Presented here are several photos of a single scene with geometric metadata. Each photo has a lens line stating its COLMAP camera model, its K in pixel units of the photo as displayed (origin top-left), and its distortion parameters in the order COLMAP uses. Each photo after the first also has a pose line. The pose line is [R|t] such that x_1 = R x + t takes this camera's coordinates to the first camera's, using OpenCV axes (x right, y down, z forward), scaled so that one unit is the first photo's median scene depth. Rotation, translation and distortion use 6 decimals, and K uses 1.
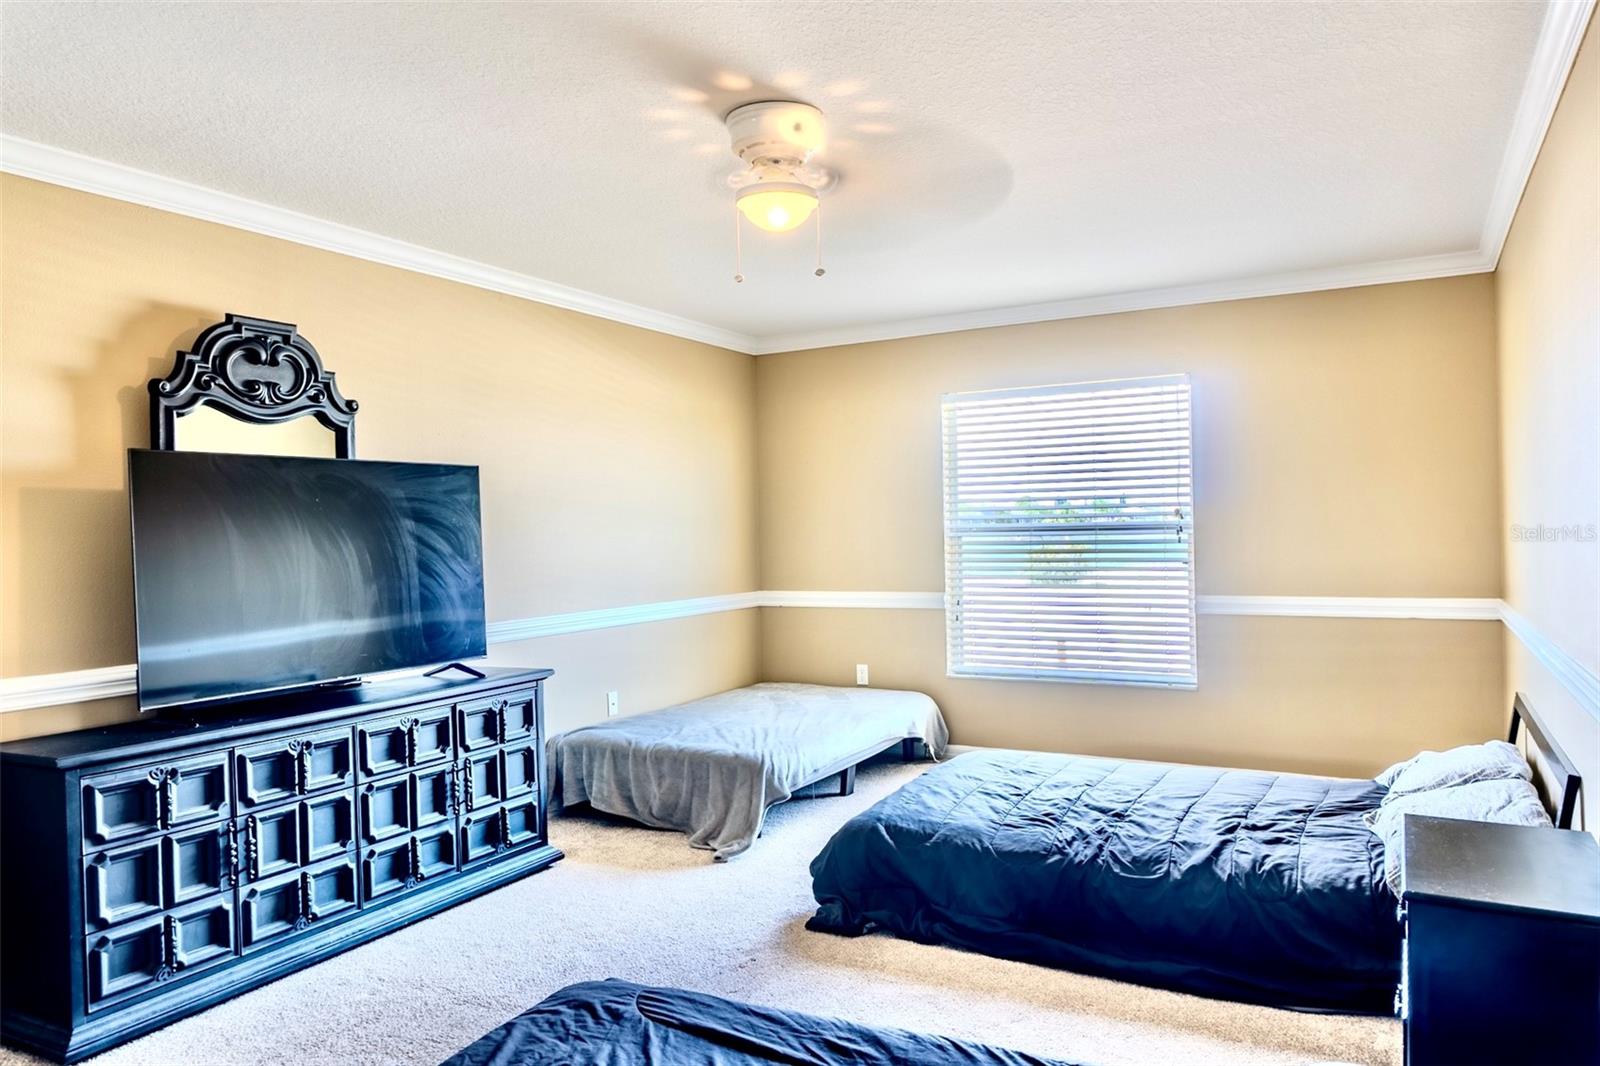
lens RADIAL K [[1070.8, 0, 800.0], [0, 1070.8, 533.0], [0, 0, 1]] dist [-0.004387, -0.001911]
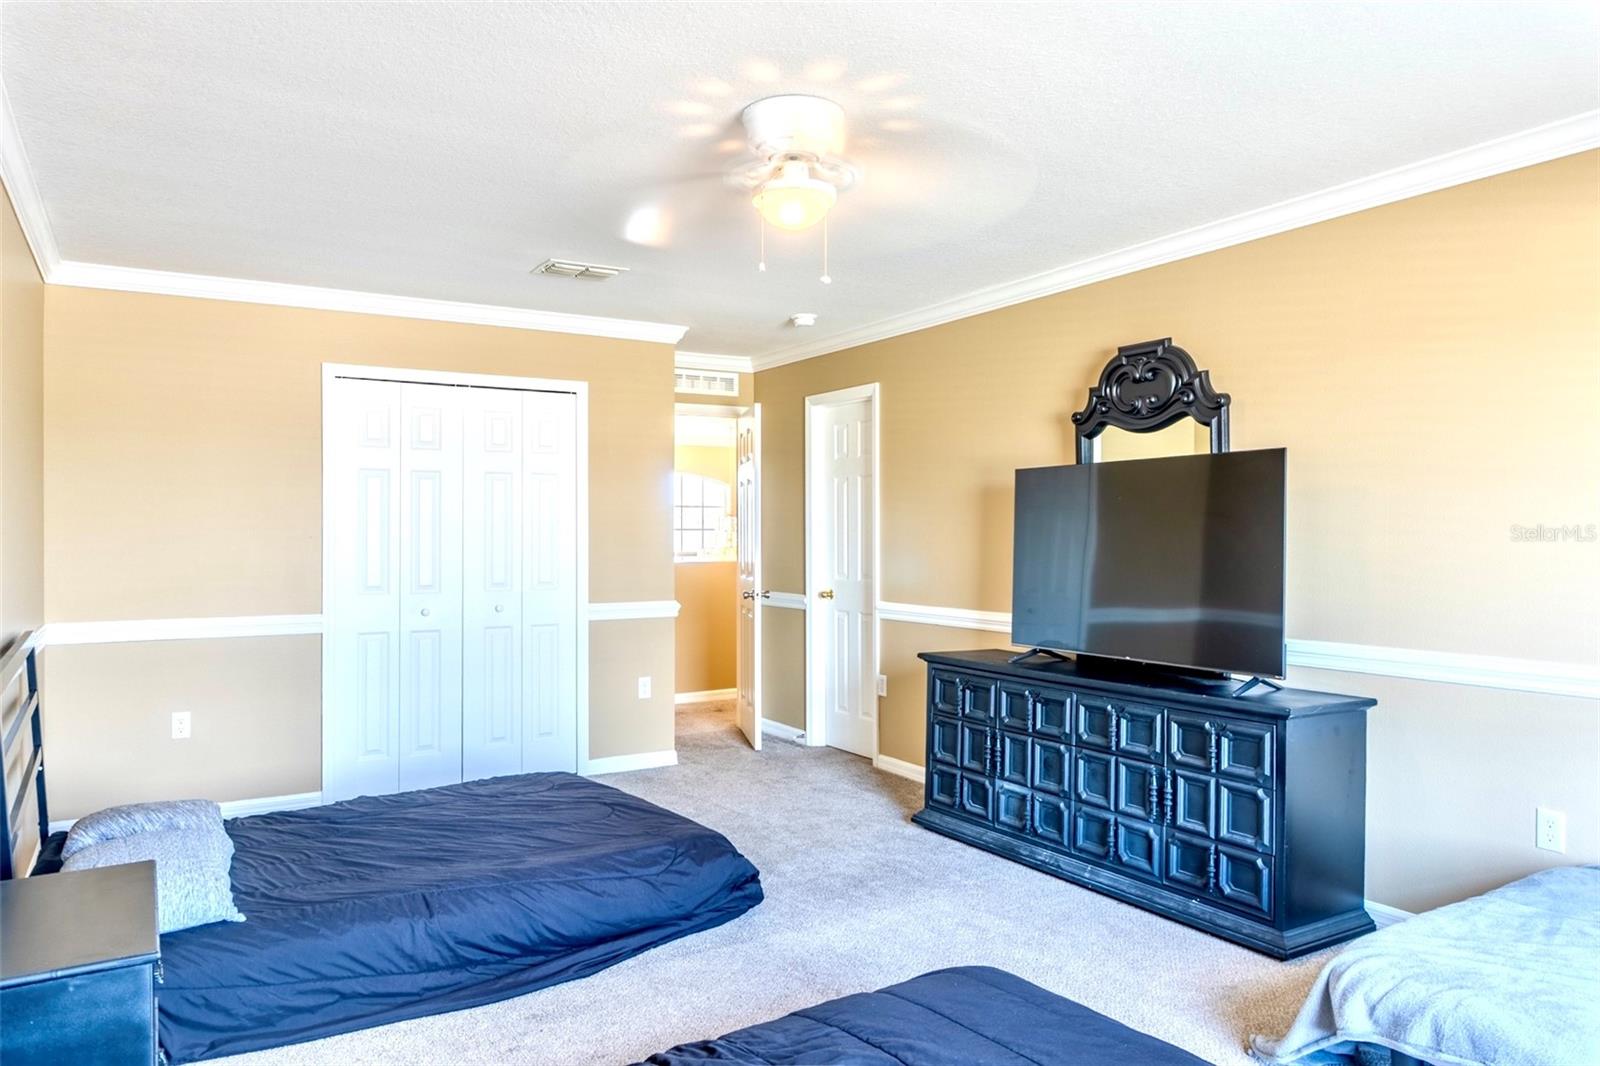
lens RADIAL K [[1070.8, 0, 800.0], [0, 1070.8, 533.0], [0, 0, 1]] dist [-0.004387, -0.001911]
pose [[-0.497005, 0.022318, -0.867461, 0.710669], [0.010727, 0.999751, 0.019575, -0.020178], [0.867682, 0.000423, -0.497120, 1.276606]]
